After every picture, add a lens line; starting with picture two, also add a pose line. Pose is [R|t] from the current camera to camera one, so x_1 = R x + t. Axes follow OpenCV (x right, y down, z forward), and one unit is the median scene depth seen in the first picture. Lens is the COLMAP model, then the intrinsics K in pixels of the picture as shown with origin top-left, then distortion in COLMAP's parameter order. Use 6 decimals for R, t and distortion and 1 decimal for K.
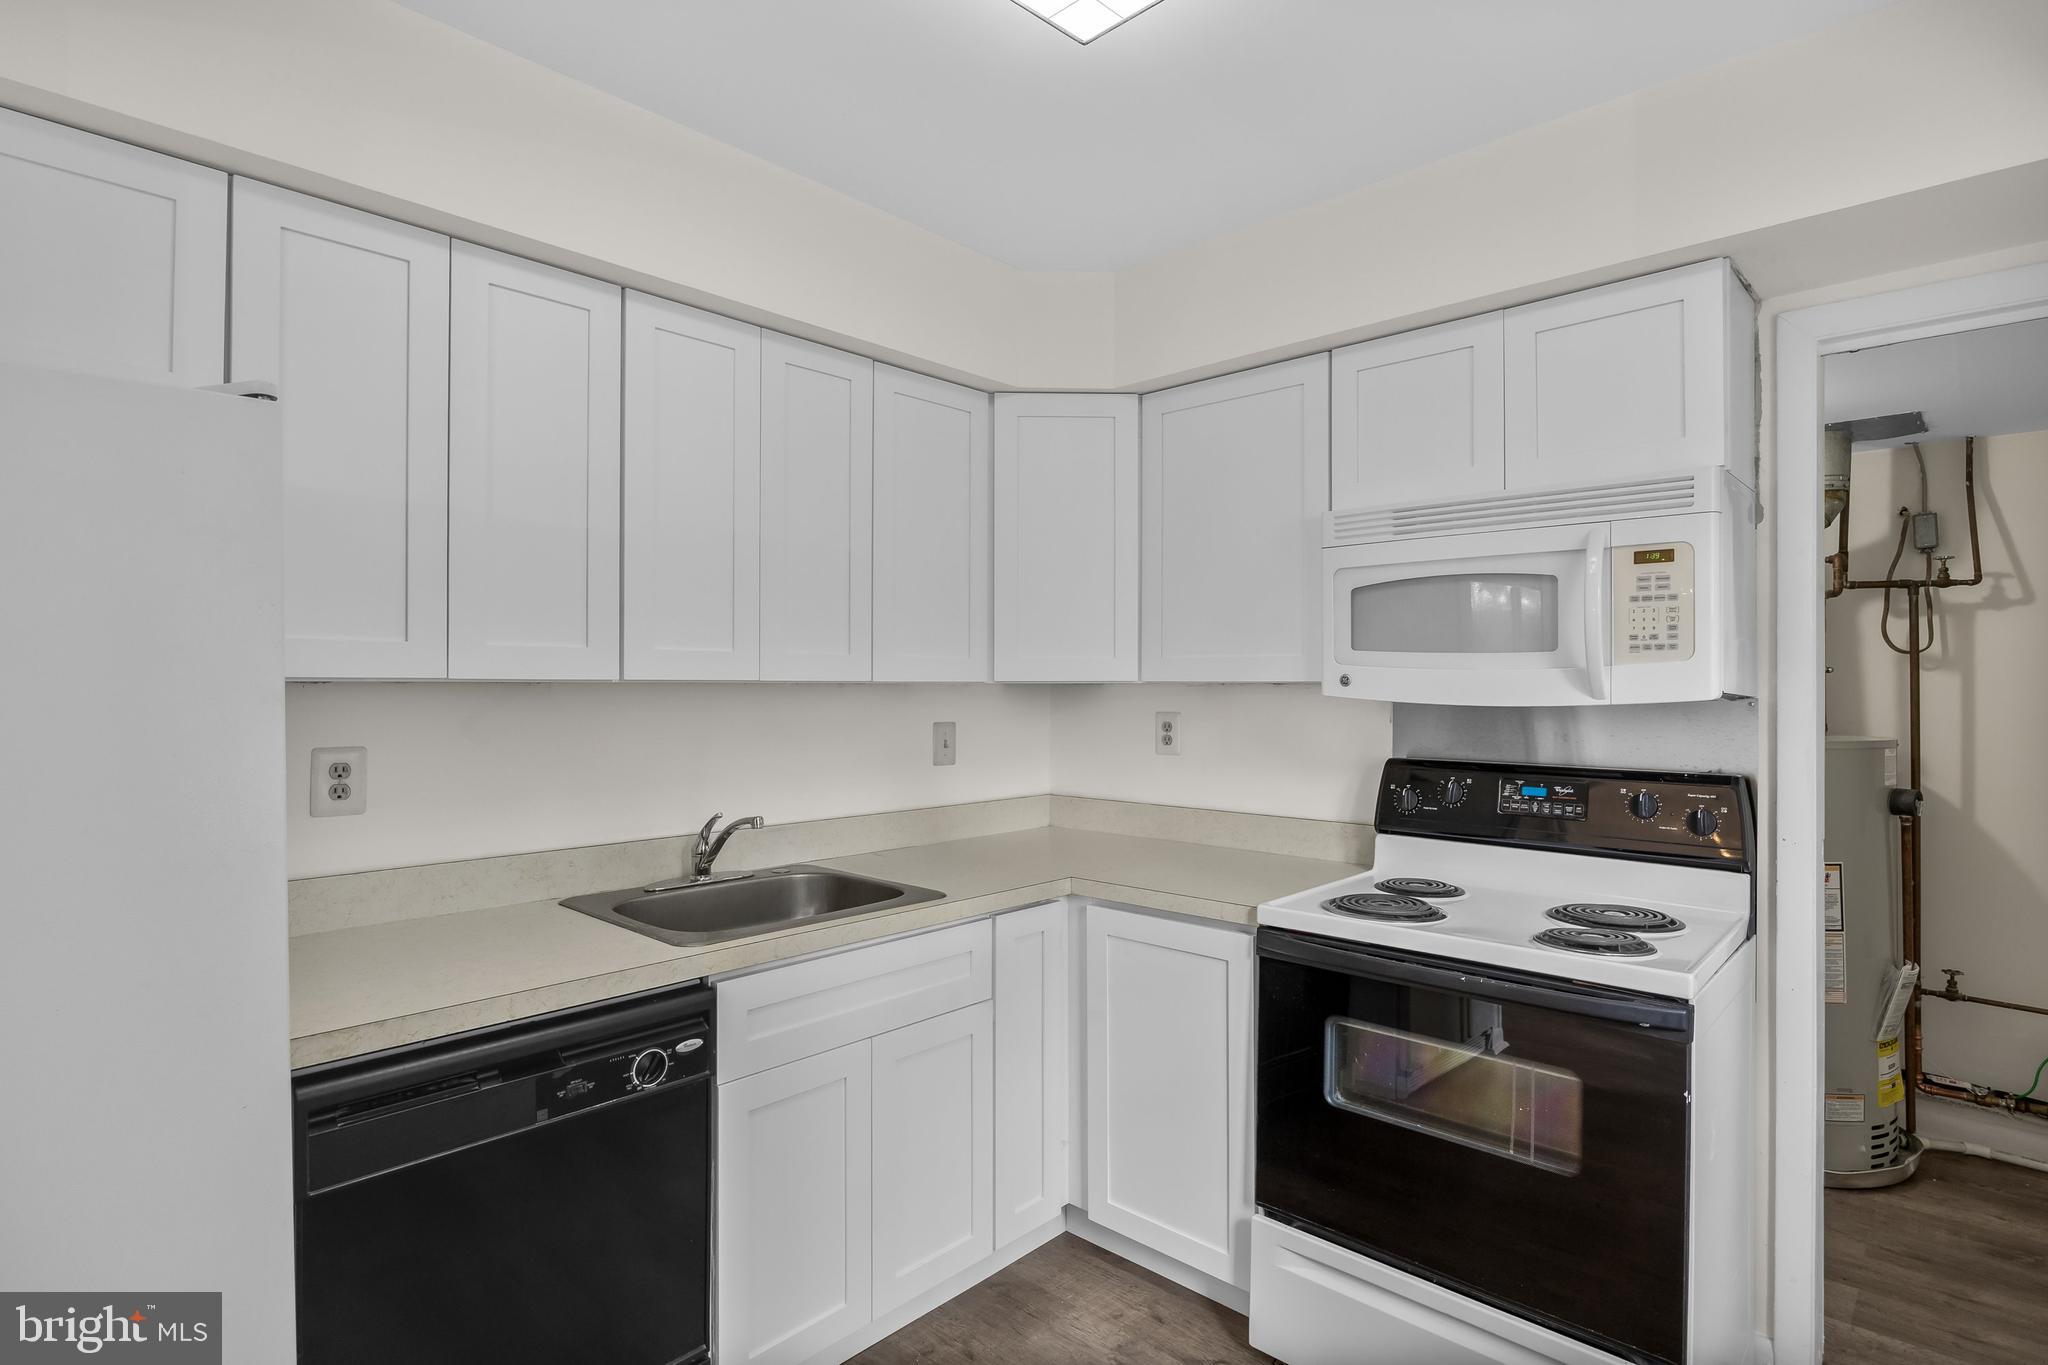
lens RADIAL K [[1028.4, 0, 1024.0], [0, 1028.4, 682.5], [0, 0, 1]] dist [-0.002636, 0.000050]
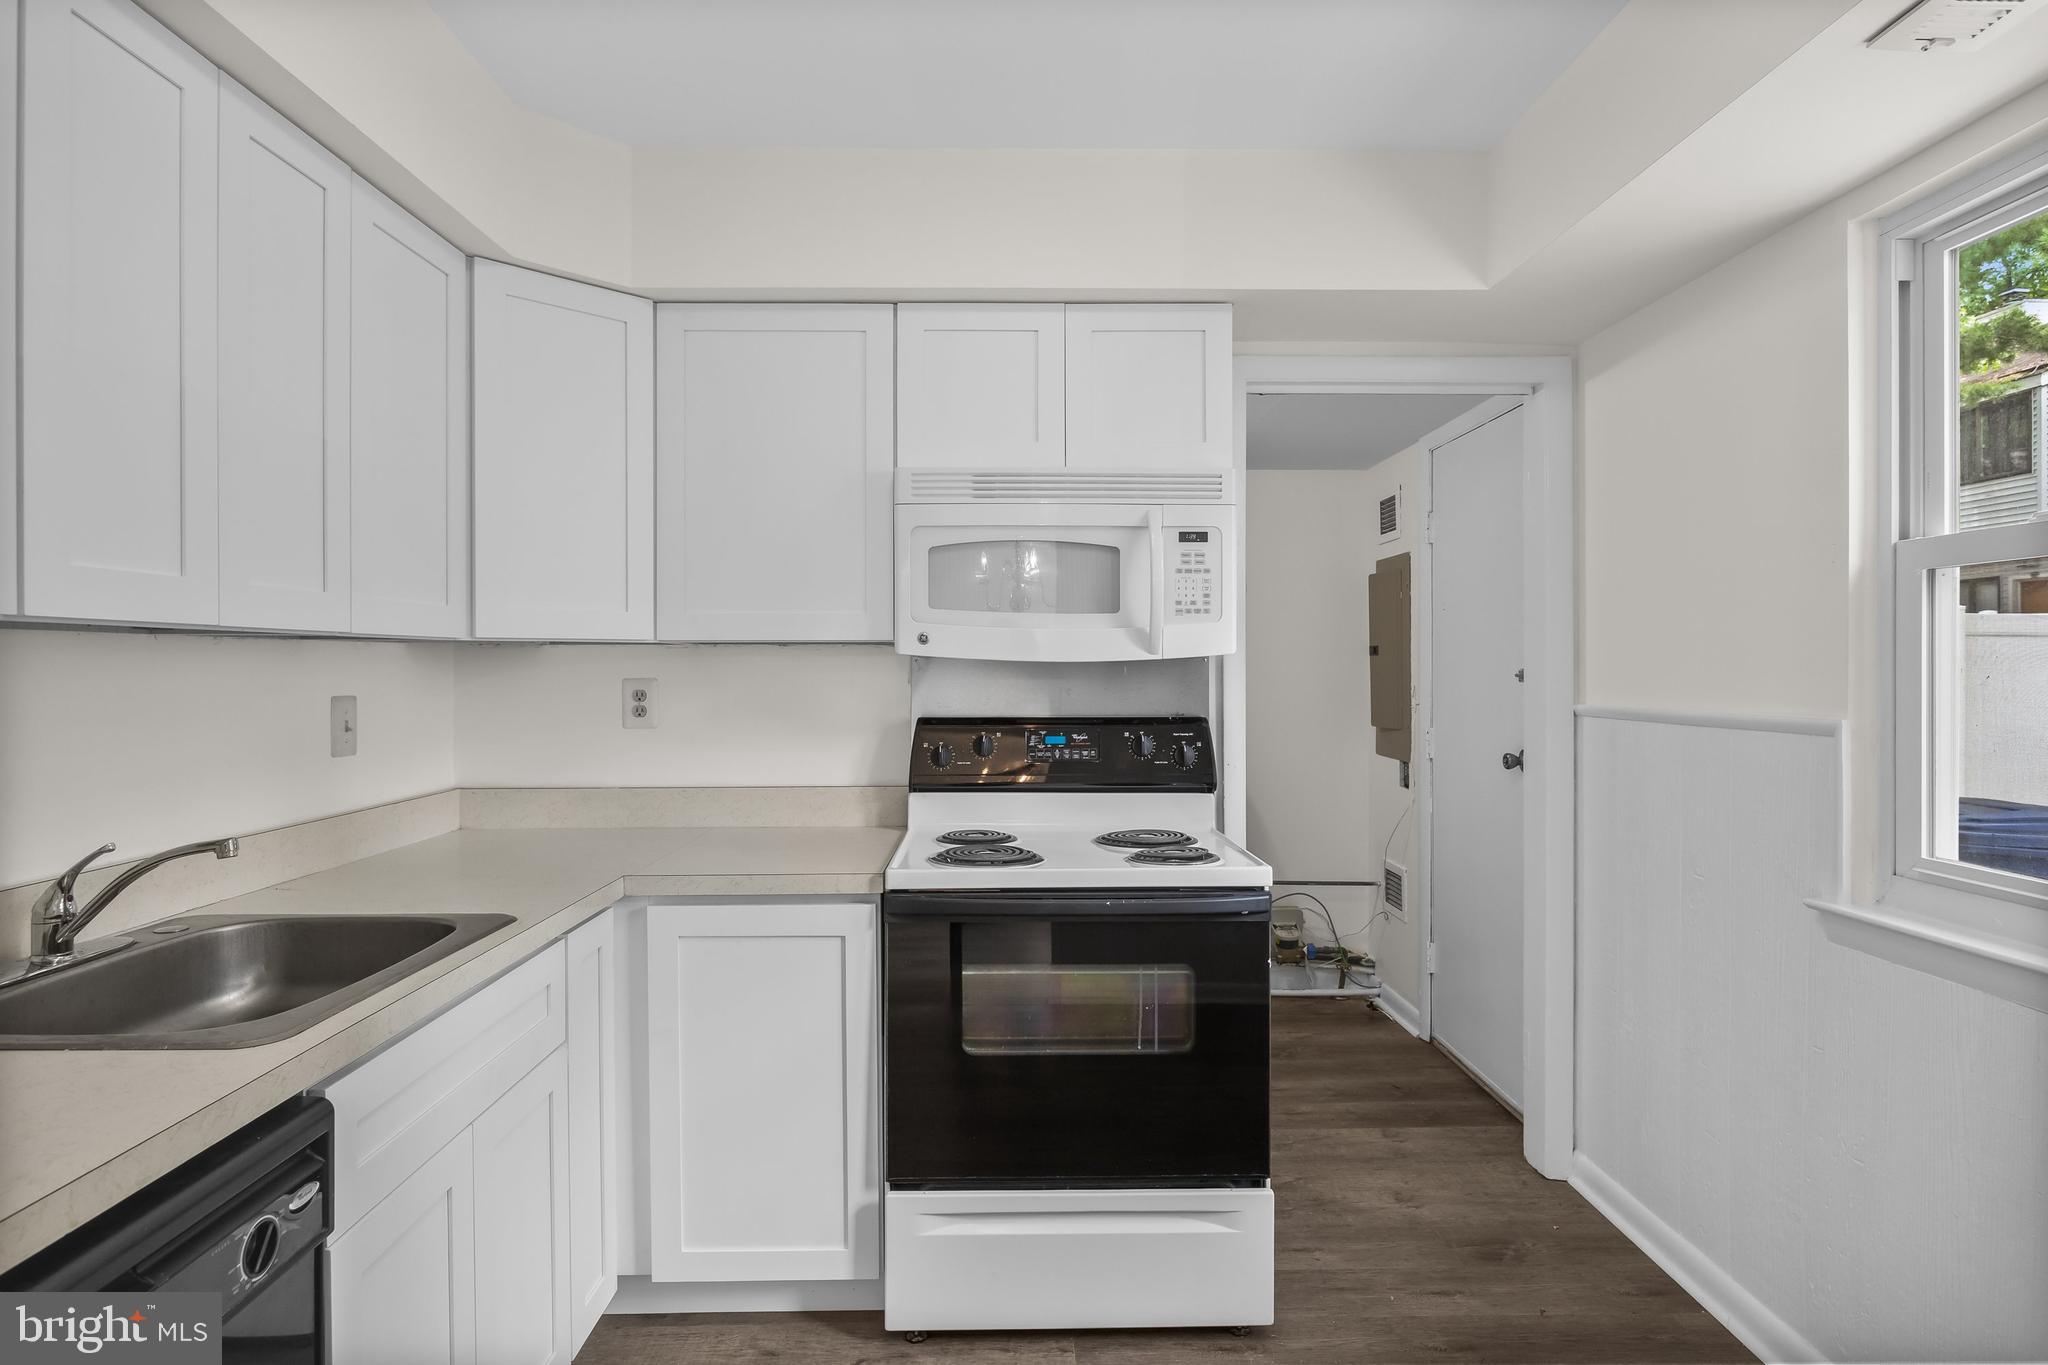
lens RADIAL K [[1105.1, 0, 1020.6], [0, 1105.1, 669.0], [0, 0, 1]] dist [-0.002965, -0.000587]
pose [[0.720148, -0.006506, 0.693790, -0.385789], [0.001939, 0.999971, 0.007364, 0.020954], [-0.693818, -0.003958, 0.720140, 0.169858]]
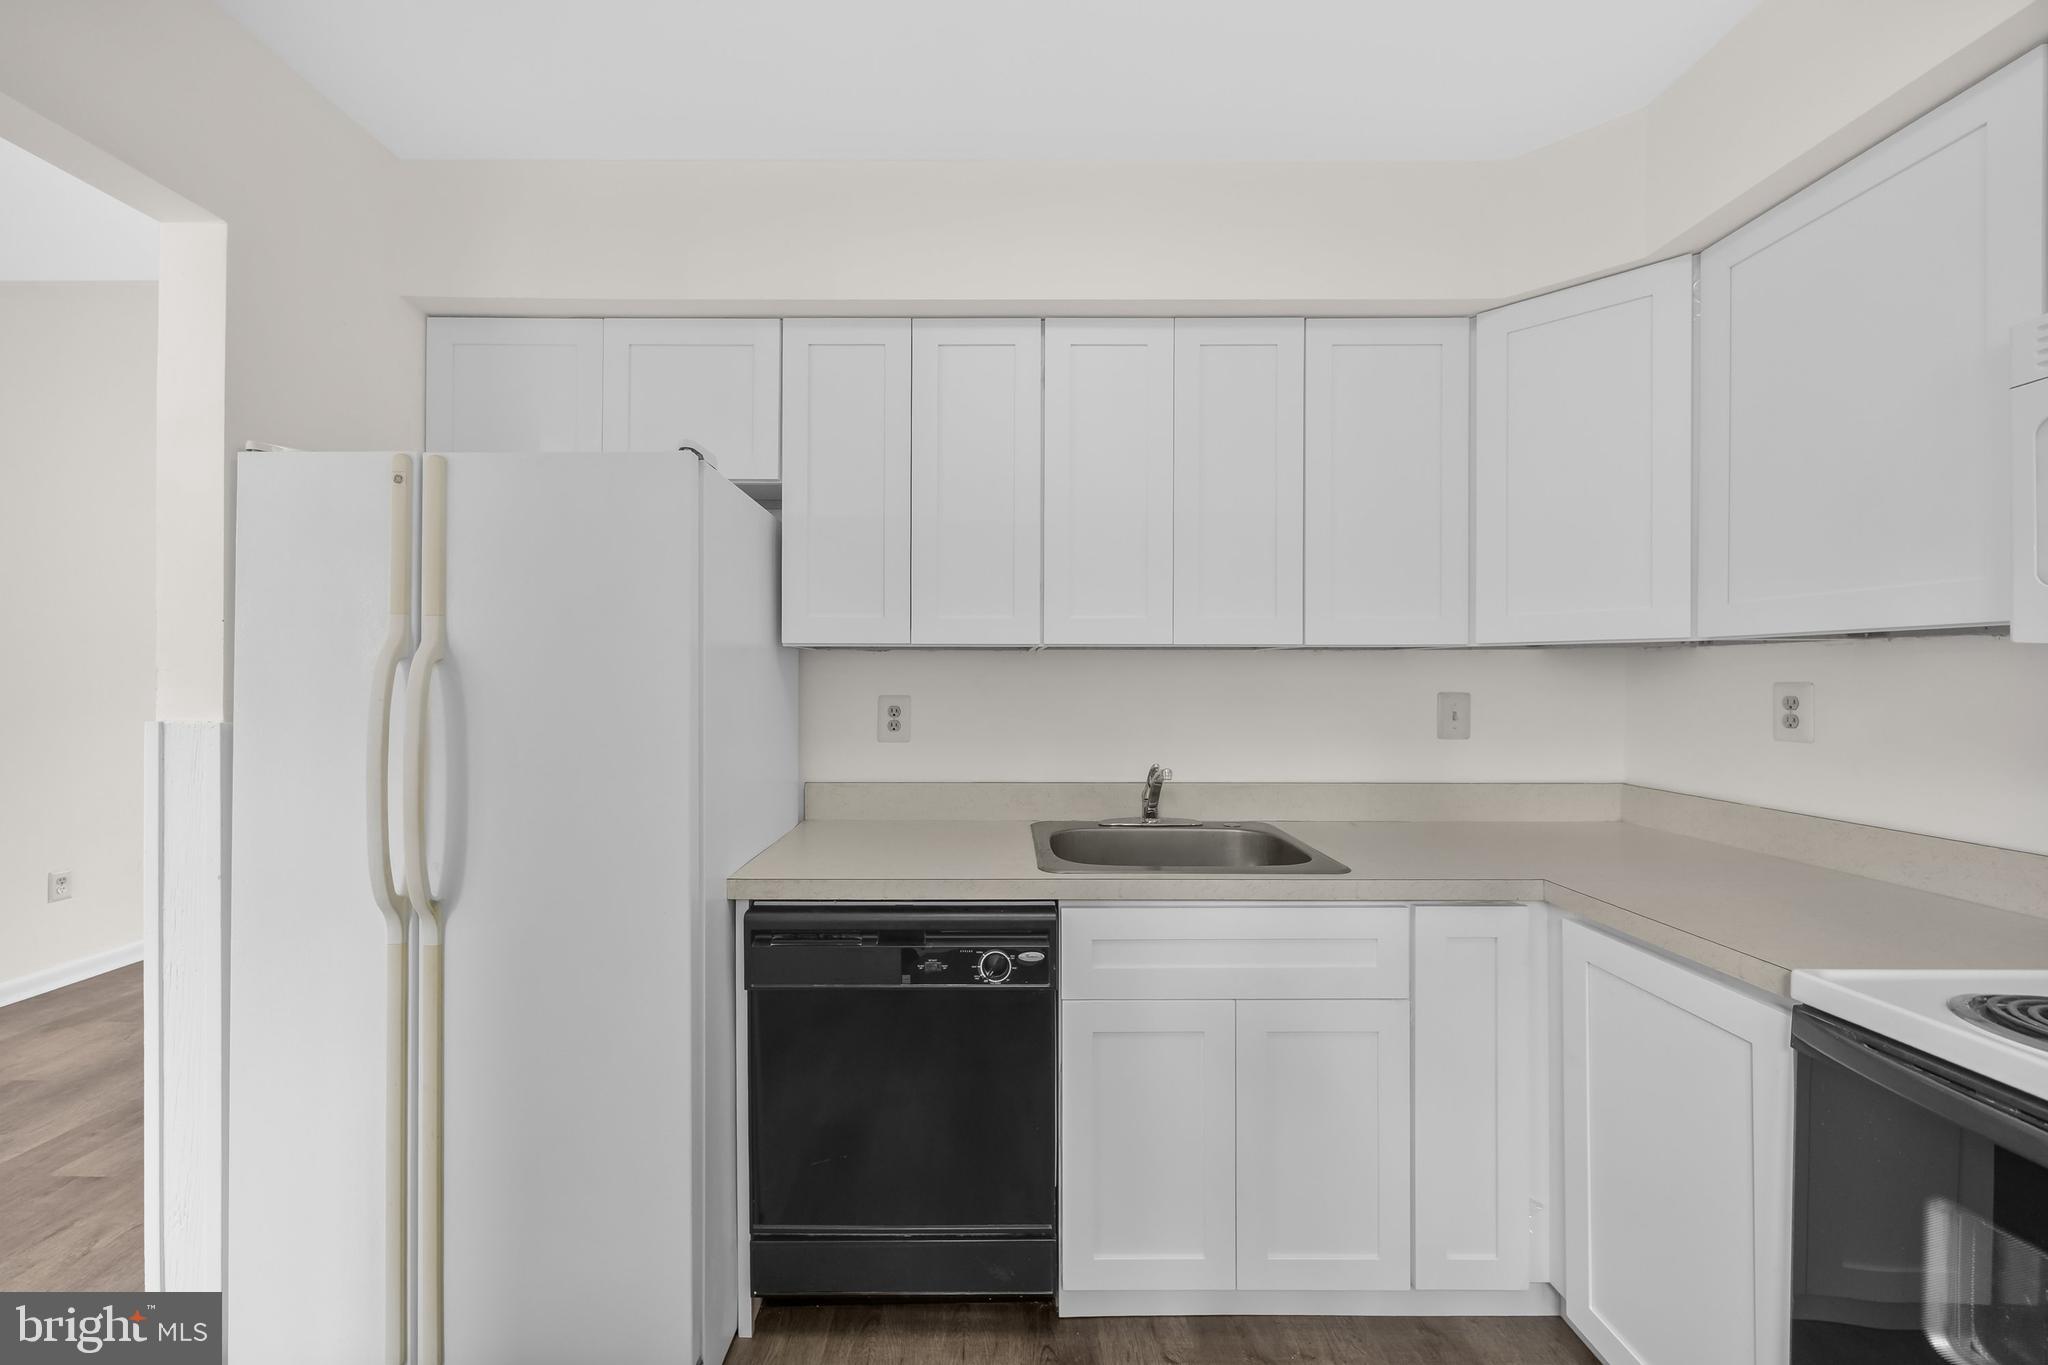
lens RADIAL K [[803.8, 0, 1007.7], [0, 803.8, 678.8], [0, 0, 1]] dist [0.000318, 0.000120]
pose [[0.682347, -0.000551, -0.731028, 0.252828], [0.001972, 0.999997, 0.001087, 0.034680], [0.731026, -0.002184, 0.682346, 0.301433]]
